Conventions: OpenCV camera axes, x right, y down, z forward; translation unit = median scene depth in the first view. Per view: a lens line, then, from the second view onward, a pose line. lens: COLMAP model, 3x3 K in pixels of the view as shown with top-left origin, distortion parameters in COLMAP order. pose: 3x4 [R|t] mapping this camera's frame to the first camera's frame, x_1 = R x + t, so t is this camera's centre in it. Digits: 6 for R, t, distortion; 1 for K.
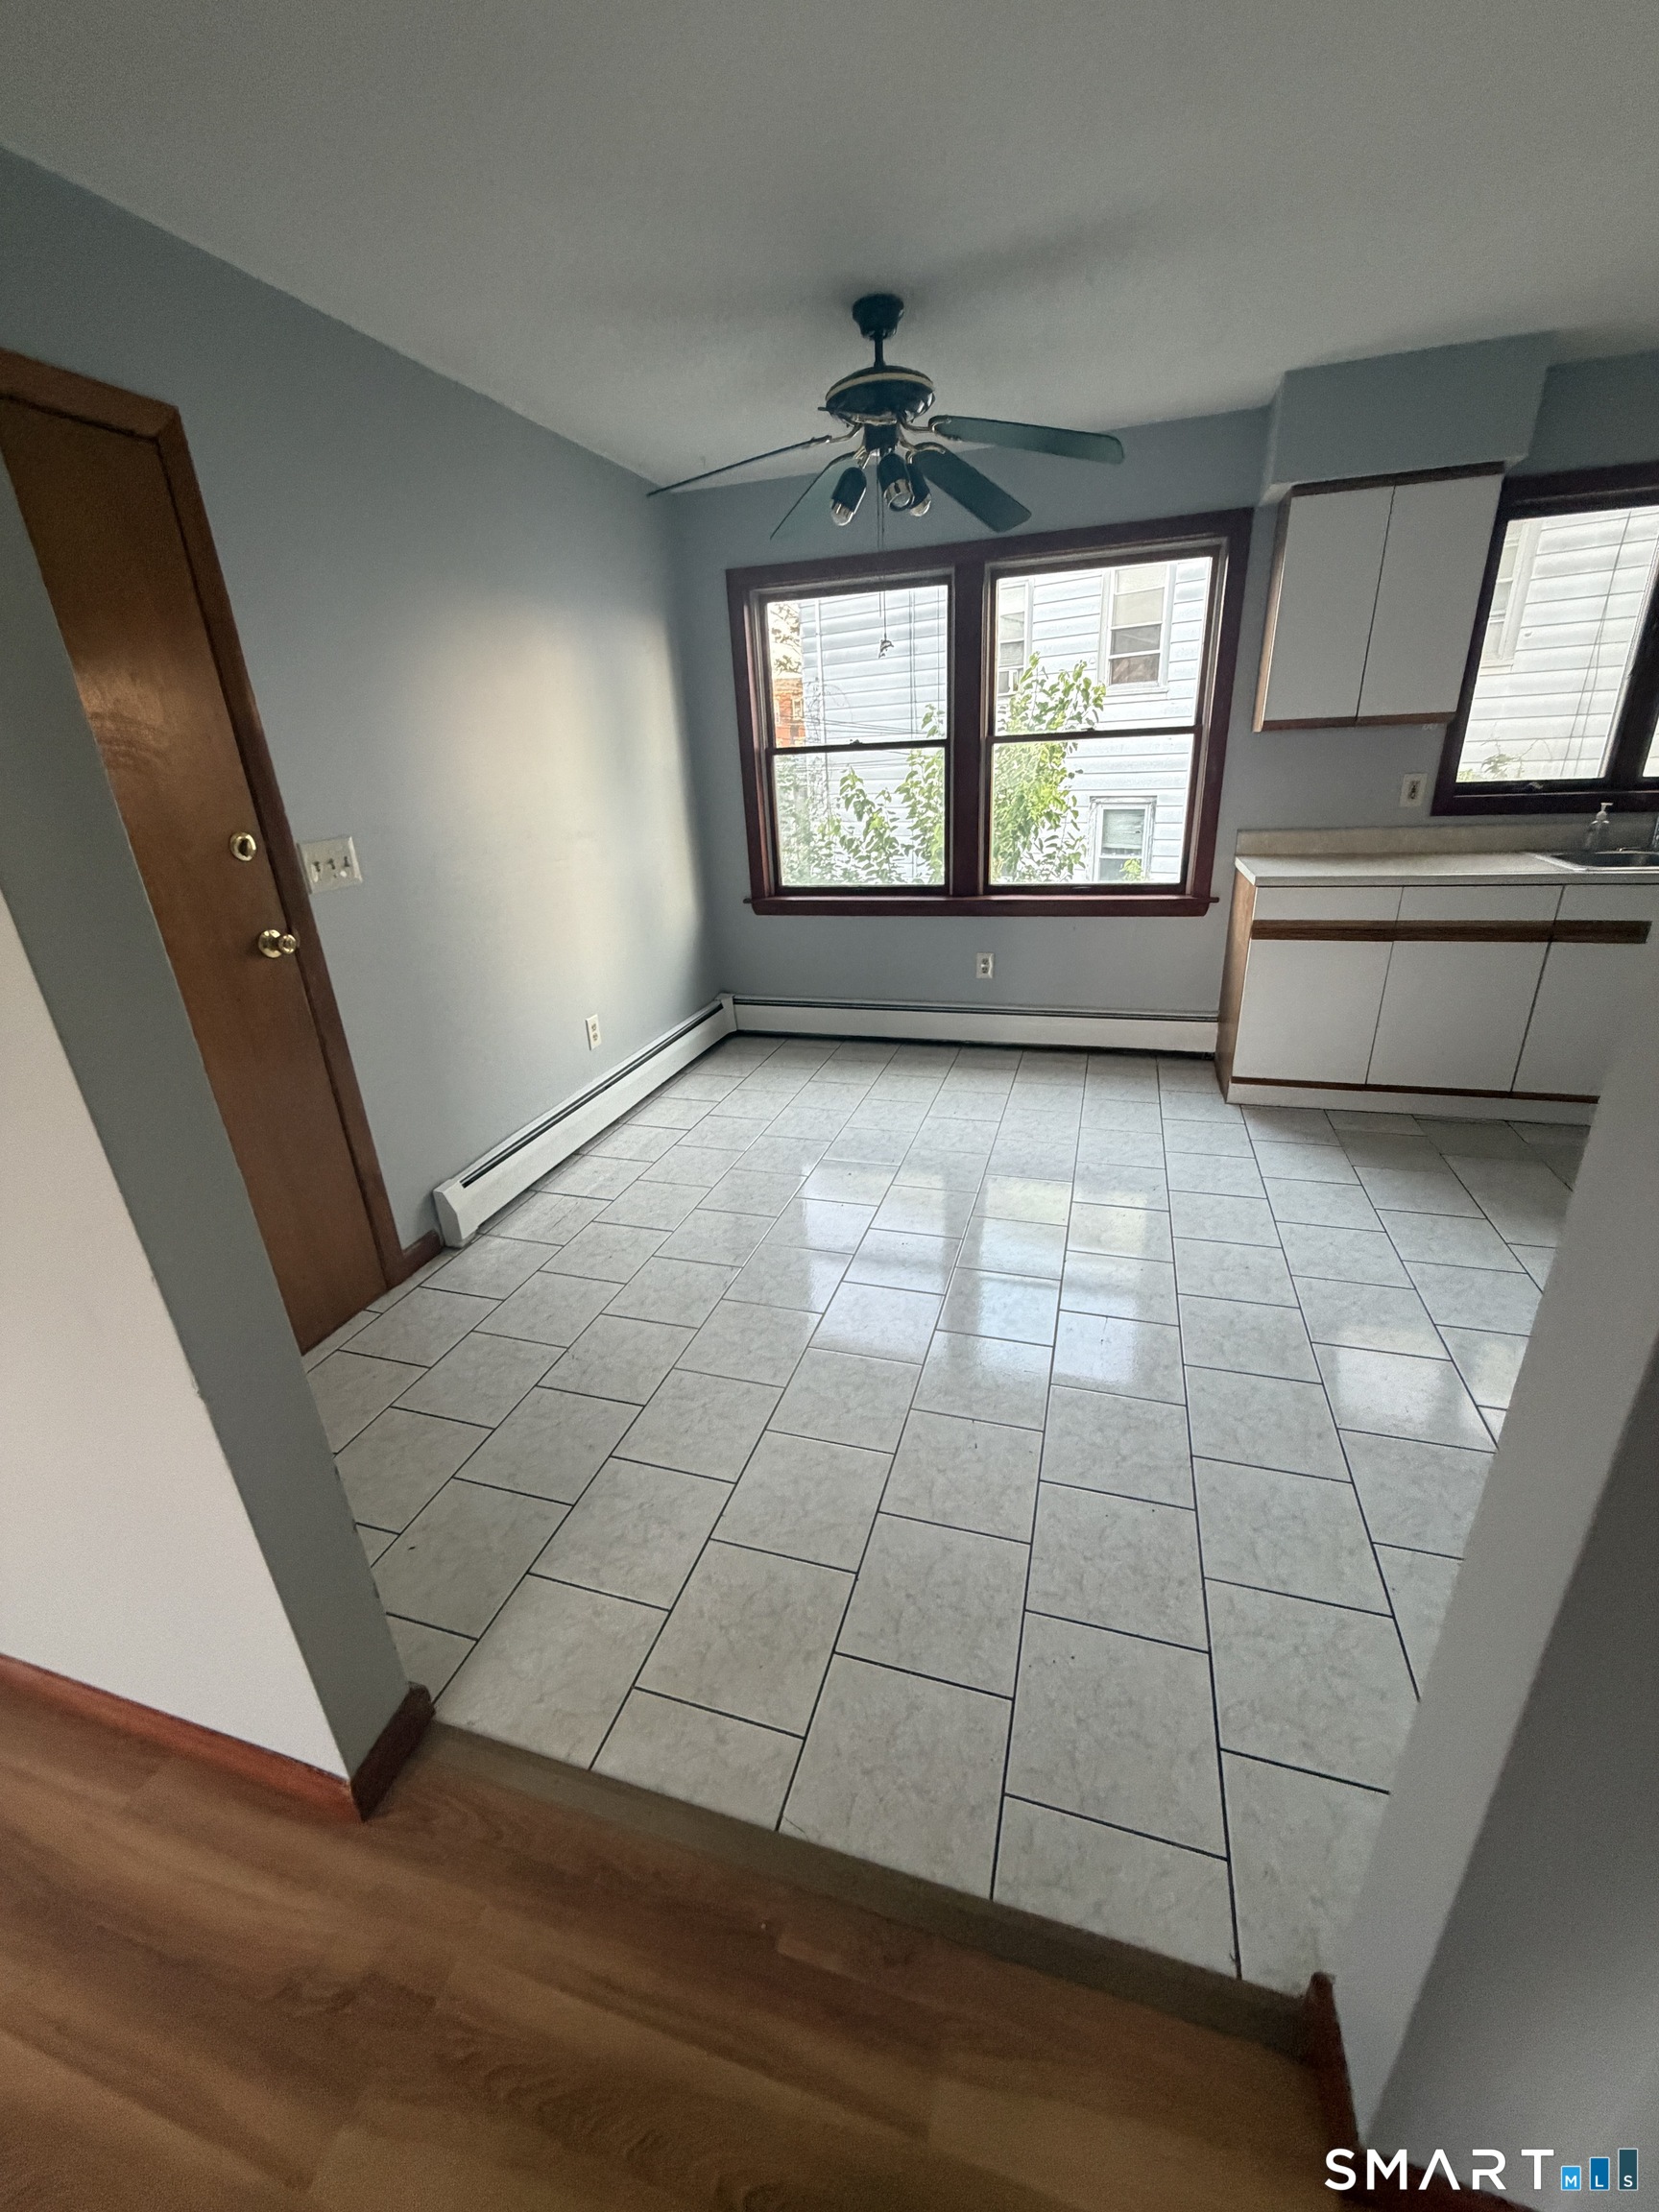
lens RADIAL K [[875.6, 0, 828.6], [0, 875.6, 1095.7], [0, 0, 1]] dist [-0.000399, -0.000123]
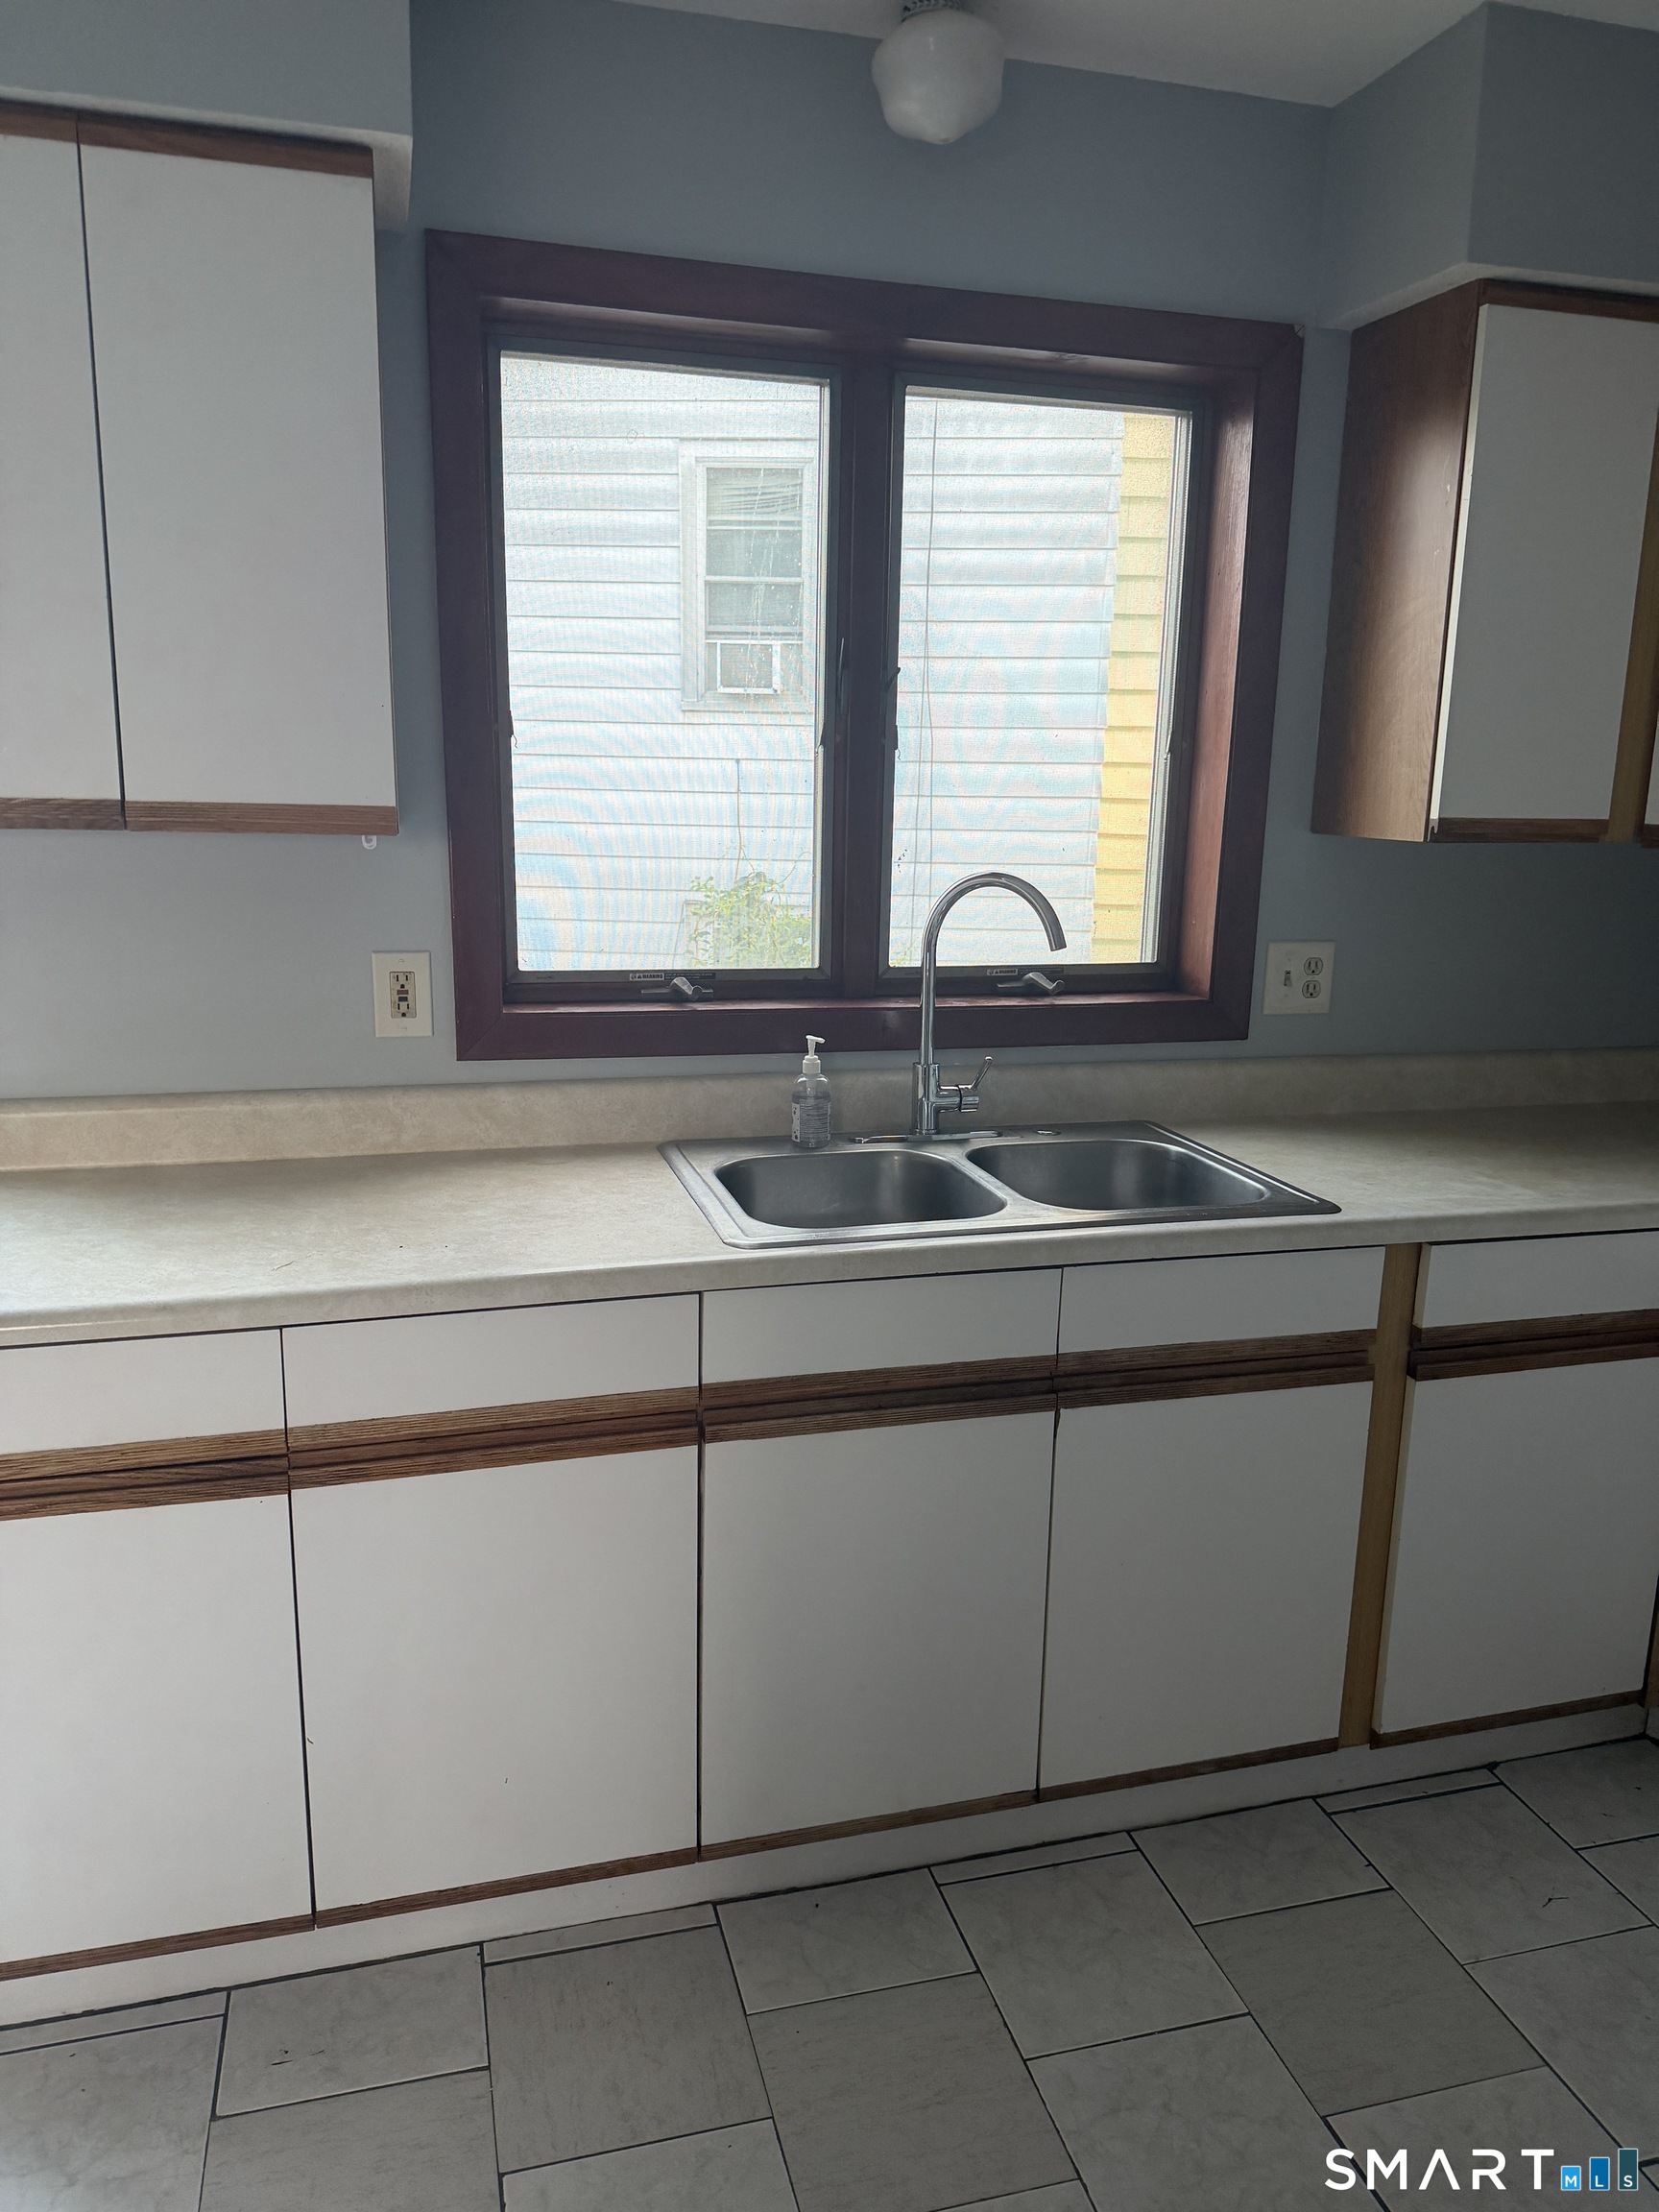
lens RADIAL K [[1550.5, 0, 830.5], [0, 1550.5, 1111.7], [0, 0, 1]] dist [-0.001048, 0.000660]
pose [[0.839057, -0.051884, 0.541564, 0.481334], [0.144860, 0.980813, -0.130470, -0.195752], [-0.524404, 0.187922, 0.830473, 0.383234]]
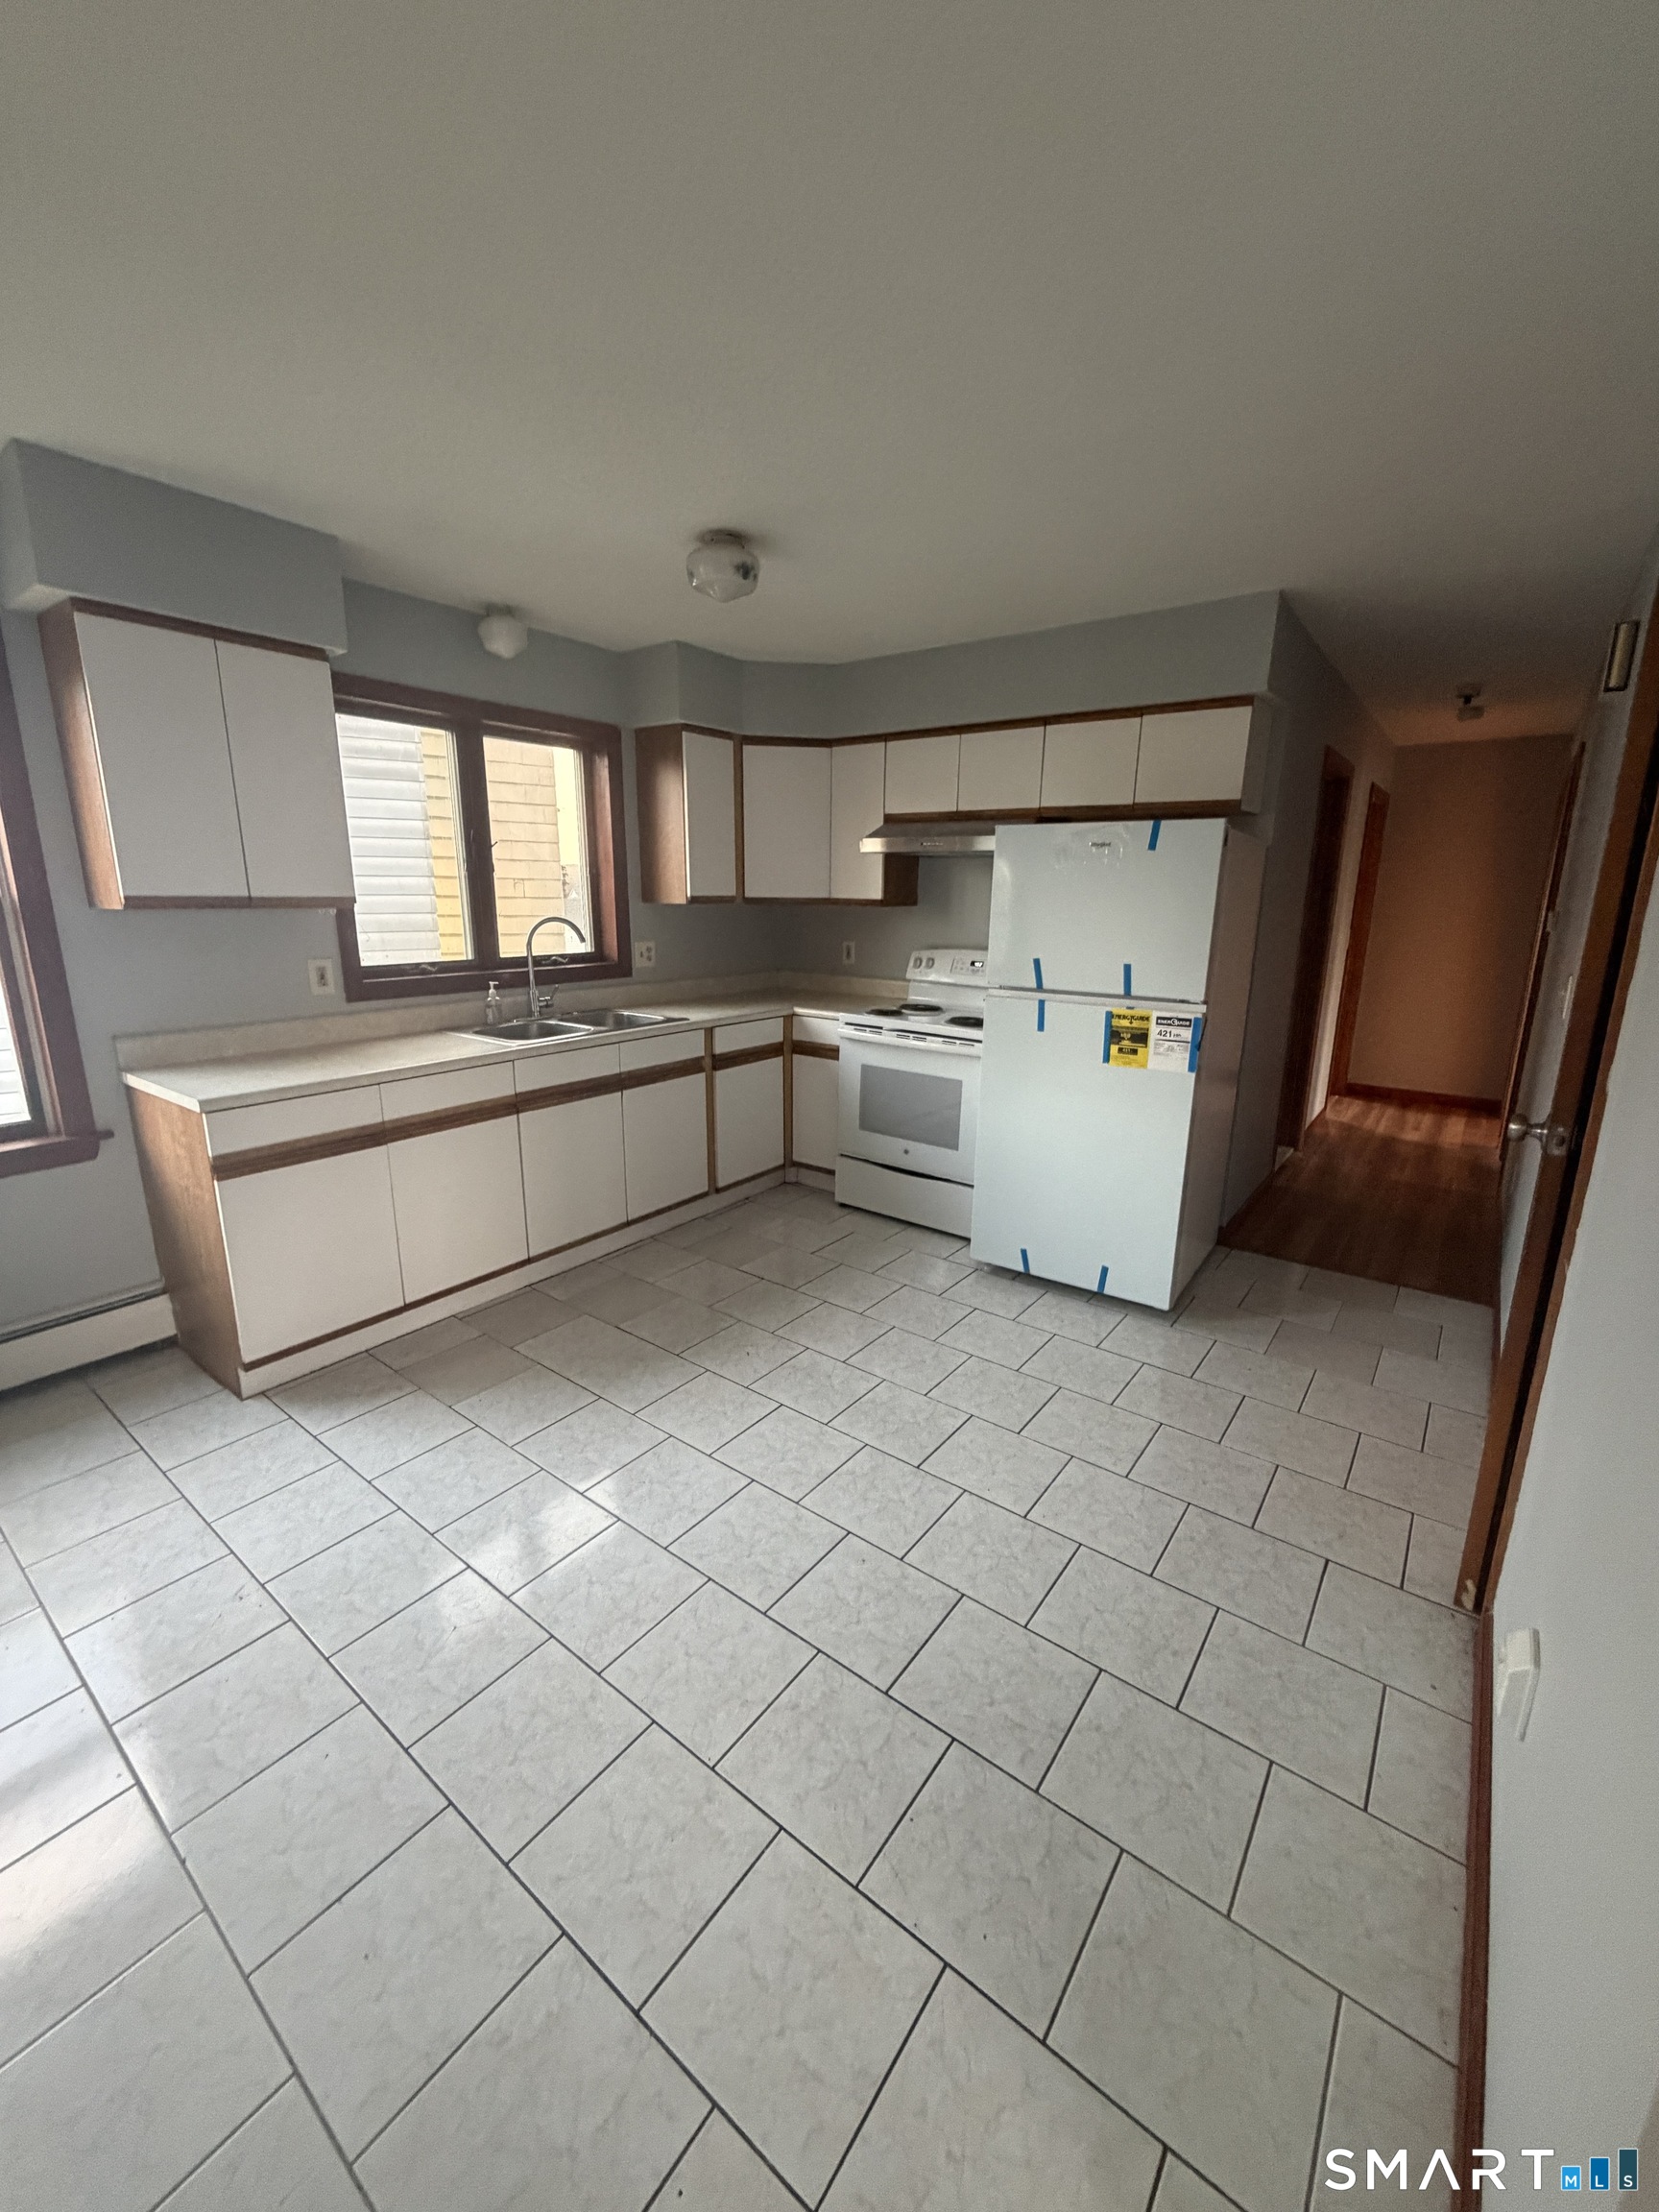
lens RADIAL K [[875.6, 0, 828.6], [0, 875.6, 1095.7], [0, 0, 1]] dist [-0.000399, -0.000123]
pose [[0.338260, -0.165851, 0.926323, -0.008277], [0.326414, 0.943914, 0.049805, -0.113351], [-0.882629, 0.285517, 0.373425, 0.251265]]
